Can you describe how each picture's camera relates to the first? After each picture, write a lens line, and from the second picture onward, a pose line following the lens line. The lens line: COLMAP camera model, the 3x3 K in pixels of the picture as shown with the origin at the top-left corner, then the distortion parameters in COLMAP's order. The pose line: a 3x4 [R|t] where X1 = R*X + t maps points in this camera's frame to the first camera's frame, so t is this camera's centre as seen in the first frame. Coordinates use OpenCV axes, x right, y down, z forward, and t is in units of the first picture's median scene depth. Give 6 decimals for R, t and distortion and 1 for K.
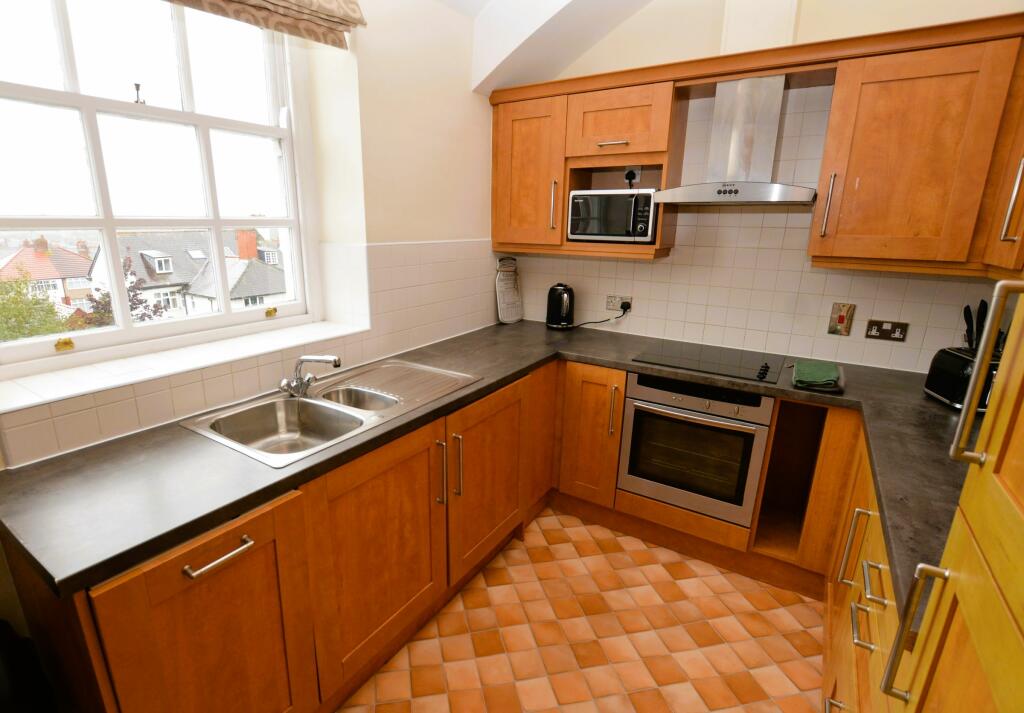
lens RADIAL K [[490.9, 0, 488.2], [0, 490.9, 363.2], [0, 0, 1]] dist [-0.026003, -0.000387]
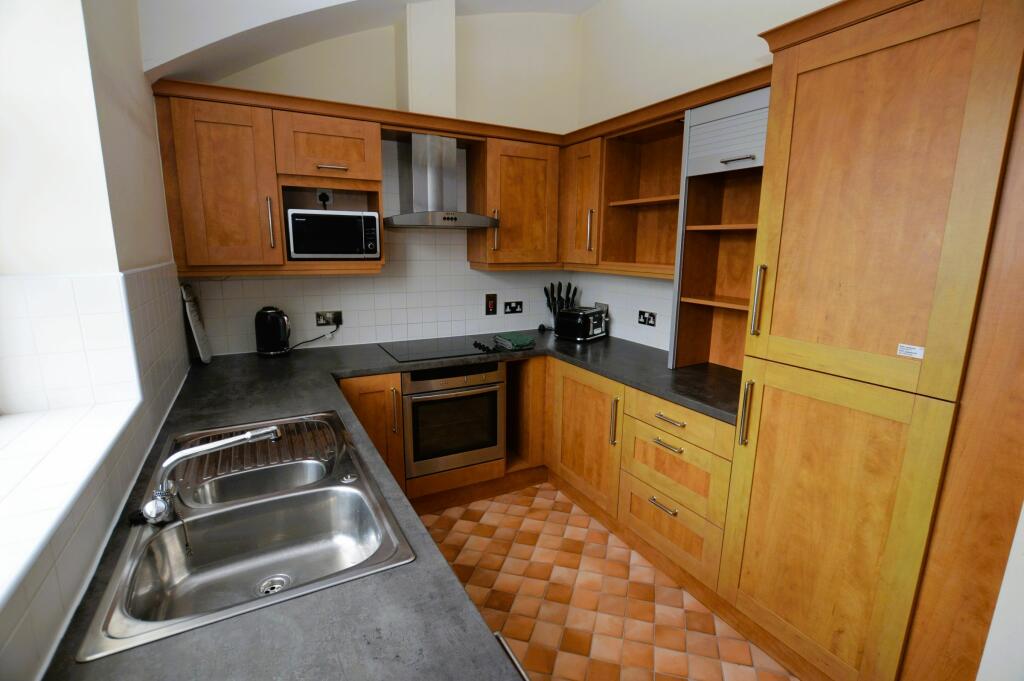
lens RADIAL K [[464.6, 0, 512.0], [0, 464.6, 340.5], [0, 0, 1]] dist [-0.031447, 0.000803]
pose [[0.465359, -0.179327, 0.866766, -0.509883], [0.235265, 0.969096, 0.074187, -0.073979], [-0.853283, 0.169396, 0.493167, 0.252547]]
